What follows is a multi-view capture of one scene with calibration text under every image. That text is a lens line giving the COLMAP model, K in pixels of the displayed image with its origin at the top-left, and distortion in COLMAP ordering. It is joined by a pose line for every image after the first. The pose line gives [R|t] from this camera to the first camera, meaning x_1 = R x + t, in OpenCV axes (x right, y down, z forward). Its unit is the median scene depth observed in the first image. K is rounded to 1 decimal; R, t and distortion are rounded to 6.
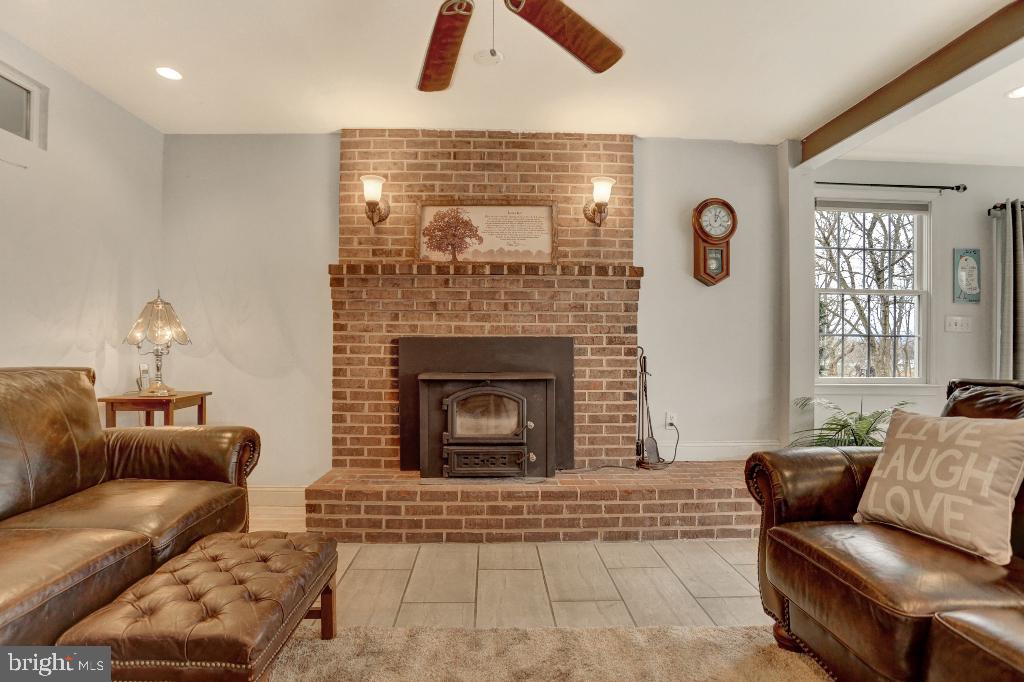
lens RADIAL K [[498.8, 0, 508.0], [0, 498.8, 340.6], [0, 0, 1]] dist [-0.066582, 0.023843]
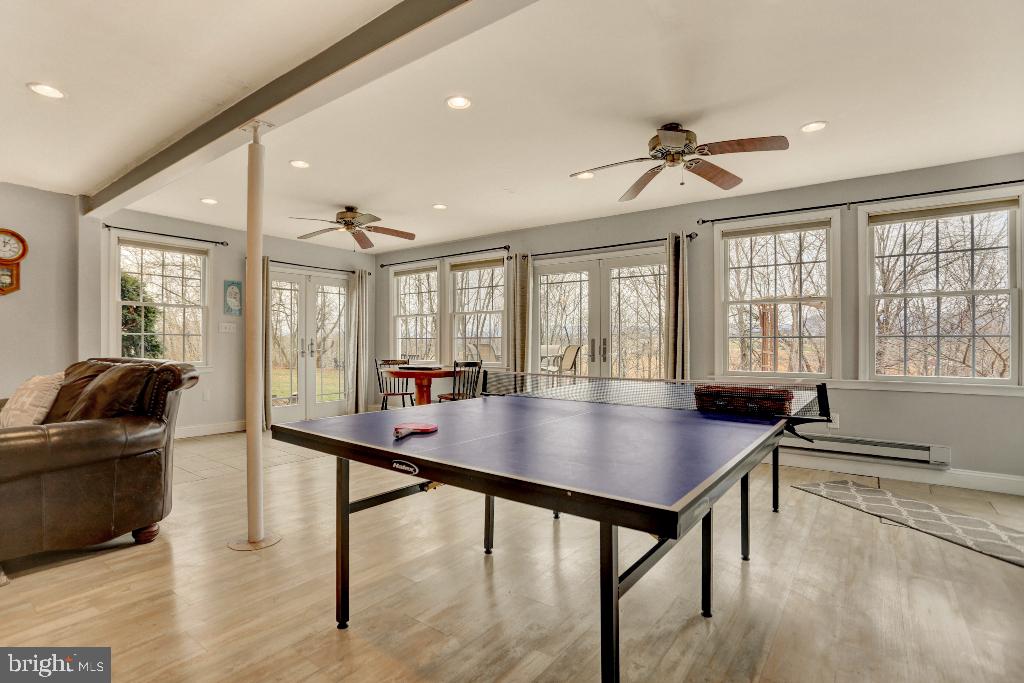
lens RADIAL K [[498.8, 0, 499.3], [0, 498.8, 350.8], [0, 0, 1]] dist [-0.066582, 0.023843]
pose [[0.636810, -0.018725, 0.770793, 0.292255], [-0.000864, 0.999687, 0.025000, 0.001098], [-0.771020, -0.016587, 0.636595, -0.865373]]
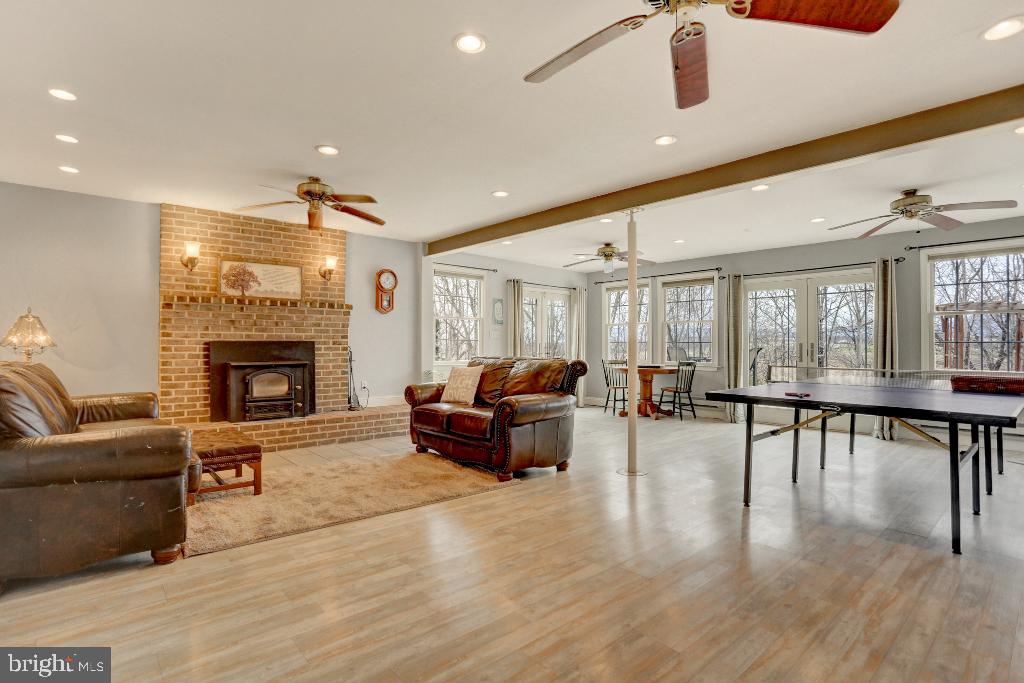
lens RADIAL K [[498.8, 0, 497.4], [0, 498.8, 343.2], [0, 0, 1]] dist [-0.066582, 0.023843]
pose [[0.787030, -0.002035, 0.616912, -0.462949], [-0.000534, 0.999992, 0.003981, -0.006845], [-0.616915, -0.003462, 0.787022, -0.844282]]
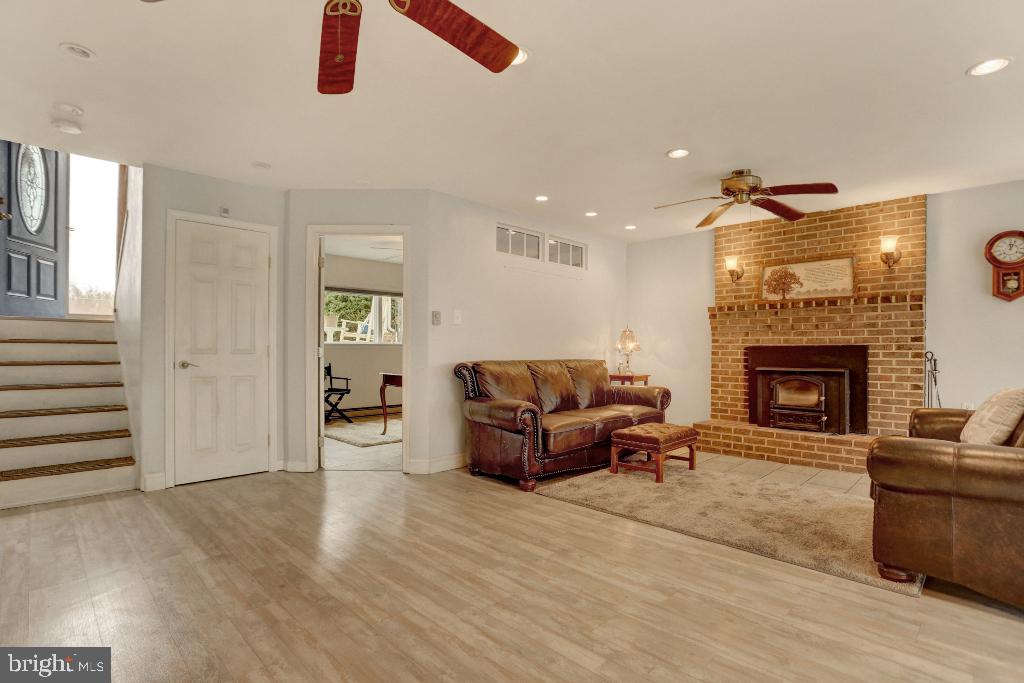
lens RADIAL K [[498.8, 0, 509.3], [0, 498.8, 352.1], [0, 0, 1]] dist [-0.066582, 0.023843]
pose [[0.680174, -0.000412, -0.733051, 0.465766], [0.005377, 0.999976, 0.004427, 0.001743], [0.733031, -0.006953, 0.680160, -0.768213]]
